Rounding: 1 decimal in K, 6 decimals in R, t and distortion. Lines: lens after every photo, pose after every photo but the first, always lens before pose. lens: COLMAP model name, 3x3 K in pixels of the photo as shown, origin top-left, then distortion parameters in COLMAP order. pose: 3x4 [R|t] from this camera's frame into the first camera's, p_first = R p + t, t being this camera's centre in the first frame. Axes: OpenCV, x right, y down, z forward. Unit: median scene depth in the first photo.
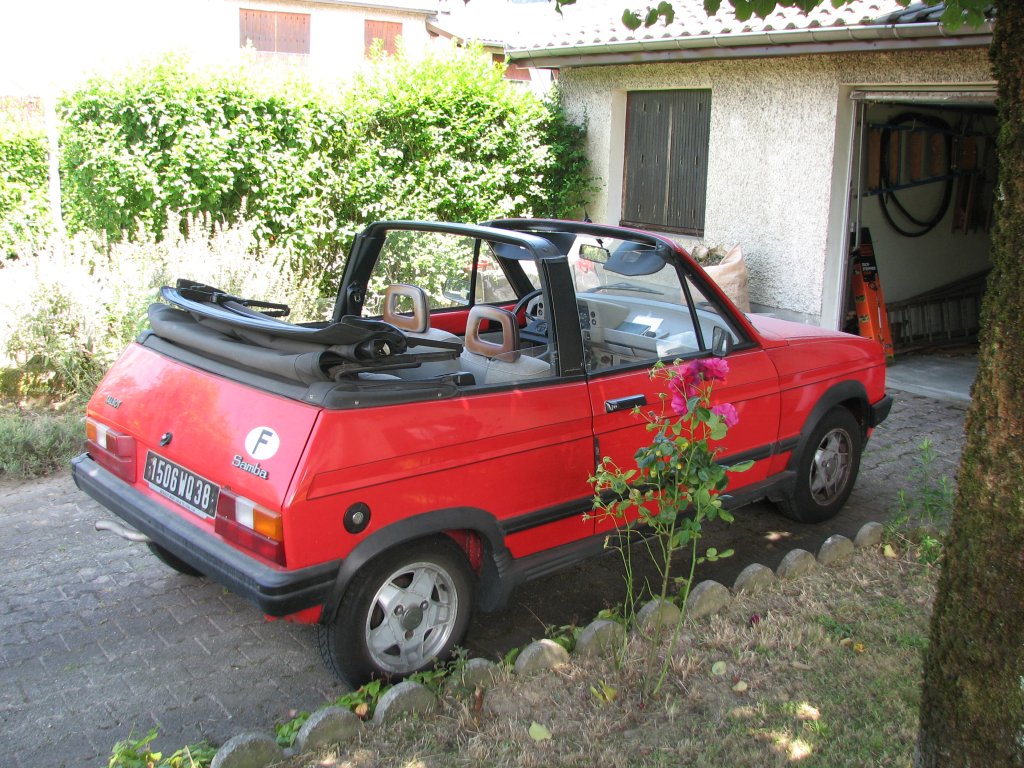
lens RADIAL K [[1106.7, 0, 503.6], [0, 1106.7, 403.0], [0, 0, 1]] dist [-0.213370, 0.315059]
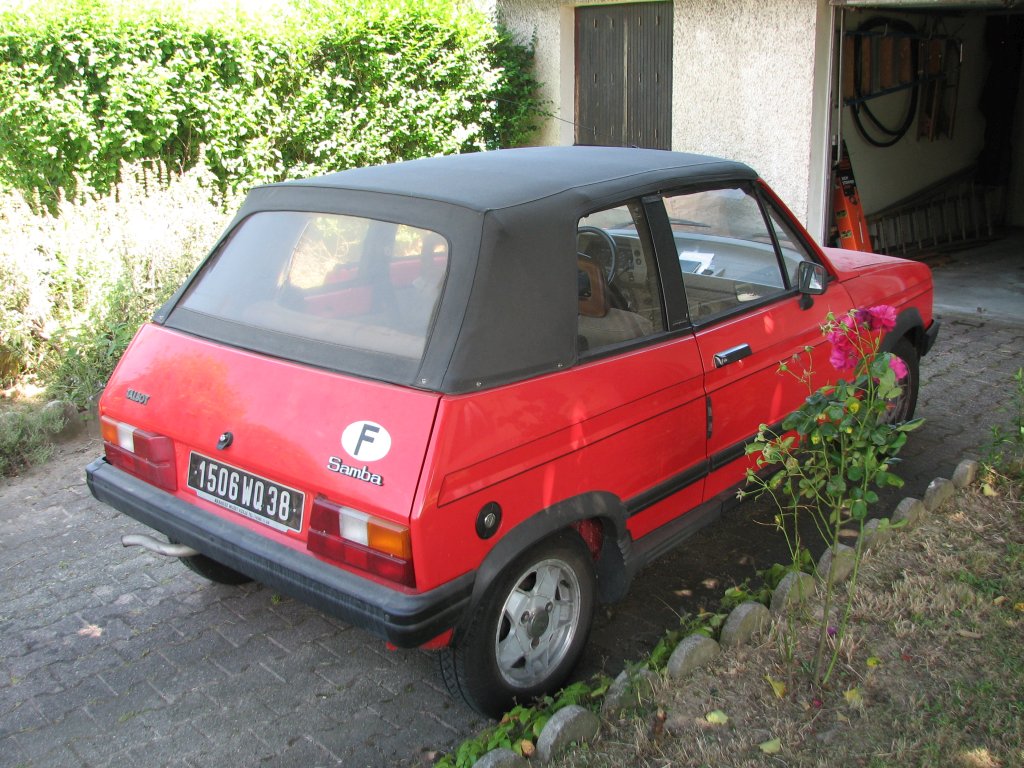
lens RADIAL K [[1108.9, 0, 508.8], [0, 1108.9, 389.2], [0, 0, 1]] dist [-0.208162, 0.299119]
pose [[0.991881, -0.074112, 0.103346, -0.083061], [0.068395, 0.995982, 0.057815, -0.018369], [-0.107215, -0.050277, 0.992964, 0.067845]]
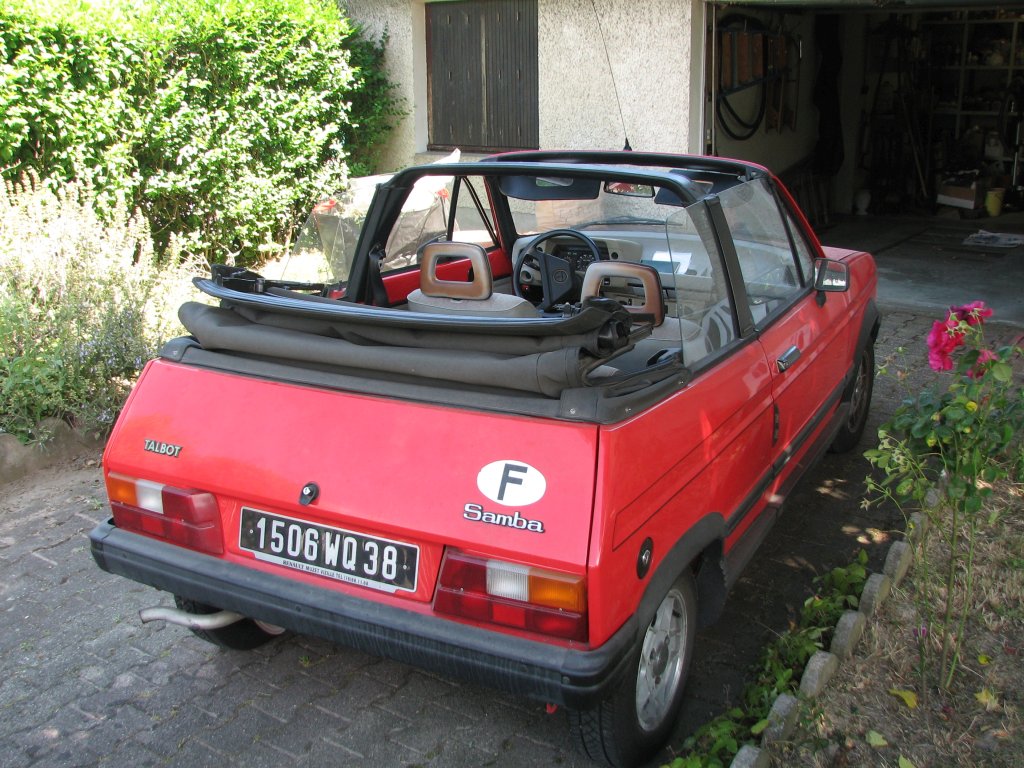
lens RADIAL K [[1108.9, 0, 508.8], [0, 1108.9, 389.2], [0, 0, 1]] dist [-0.208162, 0.299119]
pose [[0.940920, -0.134807, 0.310640, -0.187139], [0.115948, 0.990149, 0.078486, -0.035478], [-0.318160, -0.037831, 0.947282, 0.127556]]
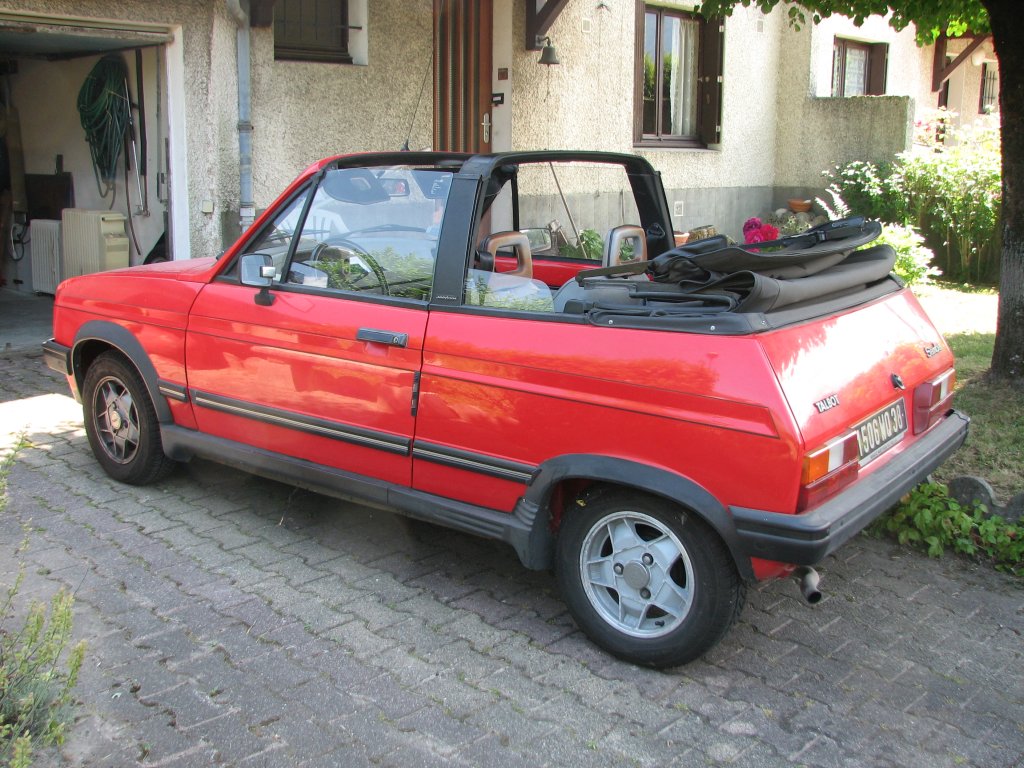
lens RADIAL K [[1108.9, 0, 508.8], [0, 1108.9, 389.2], [0, 0, 1]] dist [-0.208162, 0.299119]
pose [[-0.198936, -0.240146, 0.950134, -0.519068], [0.210929, 0.936298, 0.280812, -0.133161], [-0.957044, 0.256274, -0.135609, 0.668843]]
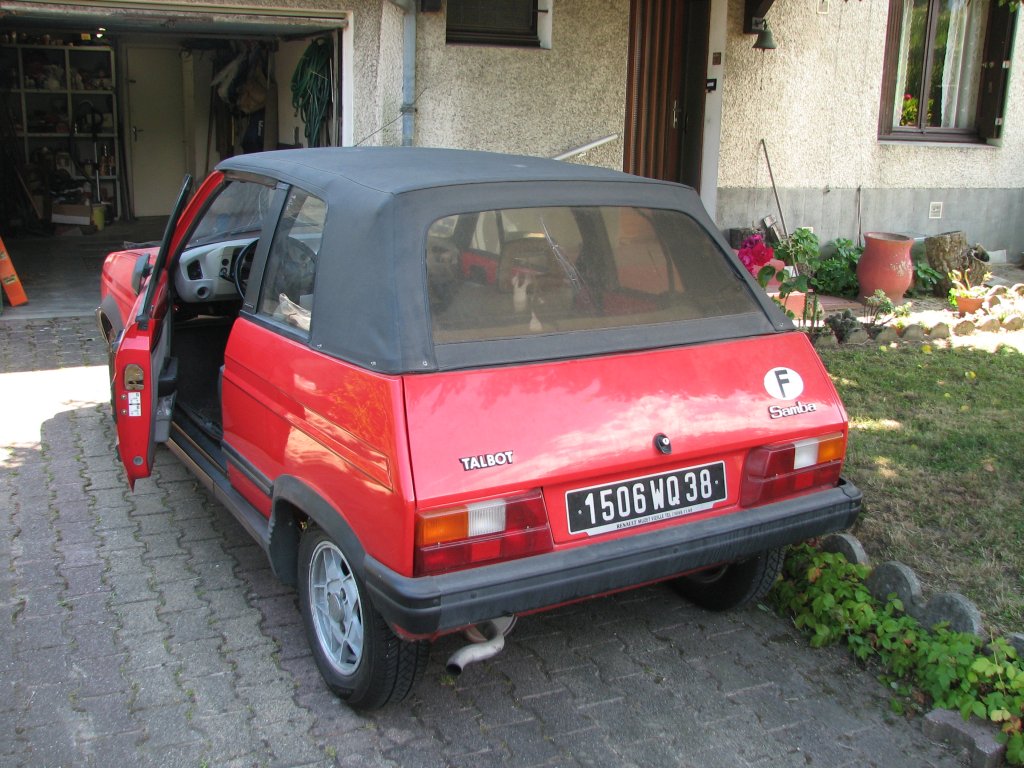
lens RADIAL K [[1108.9, 0, 508.8], [0, 1108.9, 389.2], [0, 0, 1]] dist [-0.208162, 0.299119]
pose [[0.178265, -0.266653, 0.947163, -0.498807], [0.202658, 0.951894, 0.229843, -0.097330], [-0.962887, 0.150977, 0.223729, 0.429637]]
